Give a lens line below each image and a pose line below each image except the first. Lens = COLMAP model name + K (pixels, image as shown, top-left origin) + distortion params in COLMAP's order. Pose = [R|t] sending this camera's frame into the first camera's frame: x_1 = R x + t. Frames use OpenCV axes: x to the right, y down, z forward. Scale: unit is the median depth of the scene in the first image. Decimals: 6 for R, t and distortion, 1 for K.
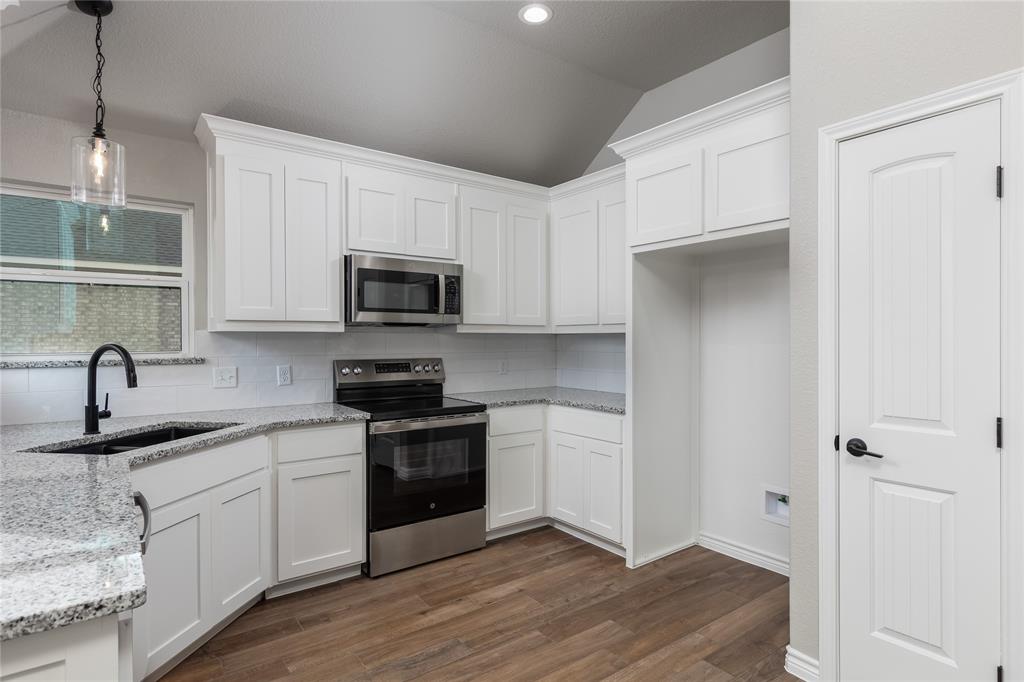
lens RADIAL K [[544.1, 0, 518.4], [0, 544.1, 343.3], [0, 0, 1]] dist [0.002346, -0.002658]
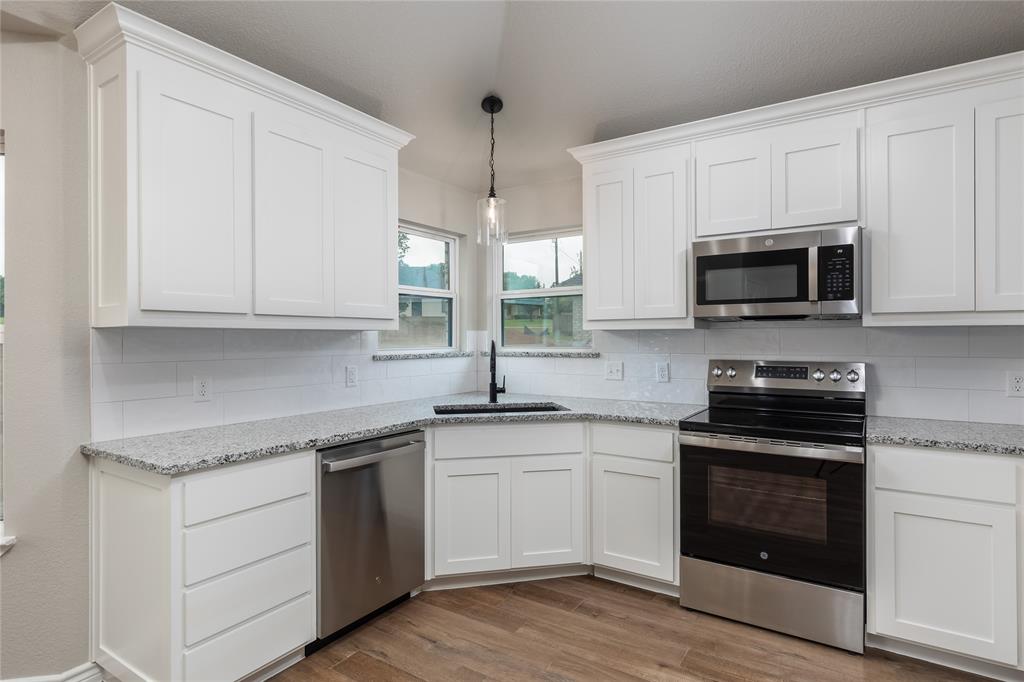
lens RADIAL K [[544.1, 0, 519.5], [0, 544.1, 336.9], [0, 0, 1]] dist [0.002346, -0.002658]
pose [[0.346822, -0.001517, -0.937930, 0.485348], [-0.004549, 0.999984, -0.003299, -0.002999], [0.937920, 0.005411, 0.346810, 0.460591]]
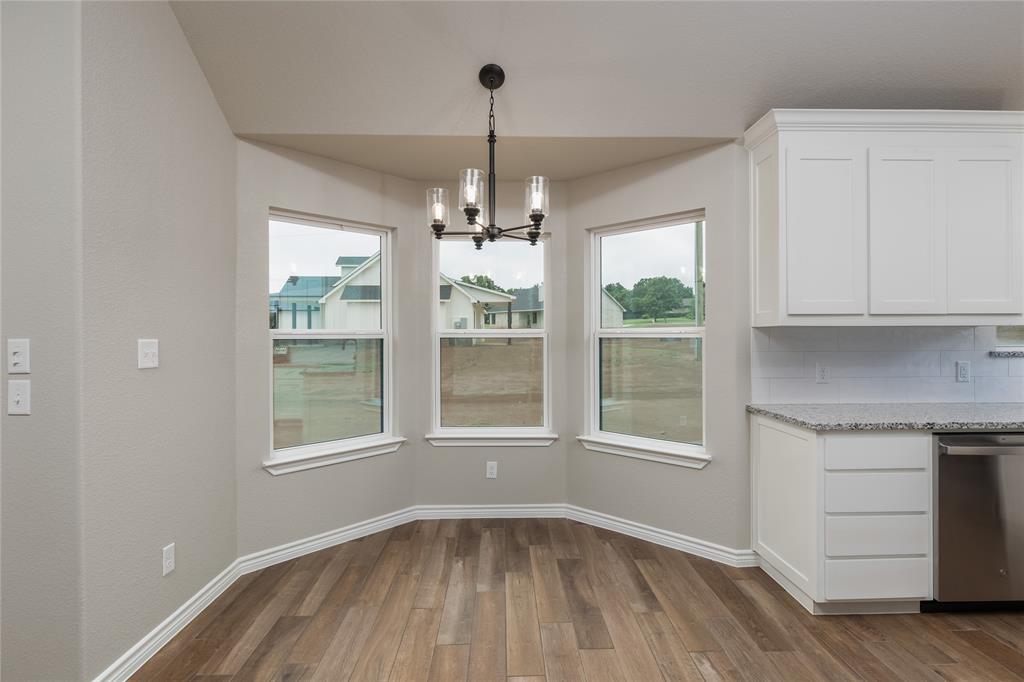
lens RADIAL K [[525.7, 0, 519.1], [0, 525.7, 337.0], [0, 0, 1]] dist [-0.002828, 0.003183]
pose [[-0.573488, 0.005168, -0.819197, 0.730401], [-0.002333, 0.999966, 0.007942, -0.002806], [0.819210, 0.006465, -0.573457, 0.397394]]
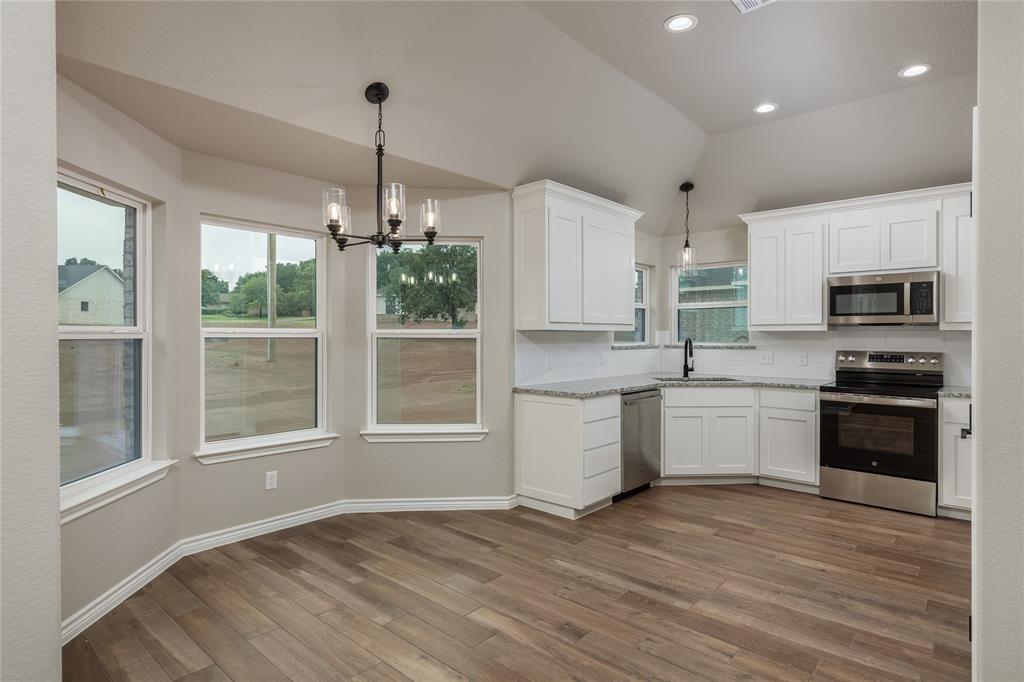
lens RADIAL K [[544.1, 0, 517.3], [0, 544.1, 335.7], [0, 0, 1]] dist [0.002346, -0.002658]
pose [[0.201480, 0.002694, -0.979489, 1.051576], [-0.009088, 0.999958, 0.000881, -0.001516], [0.979450, 0.008725, 0.201496, -0.115451]]
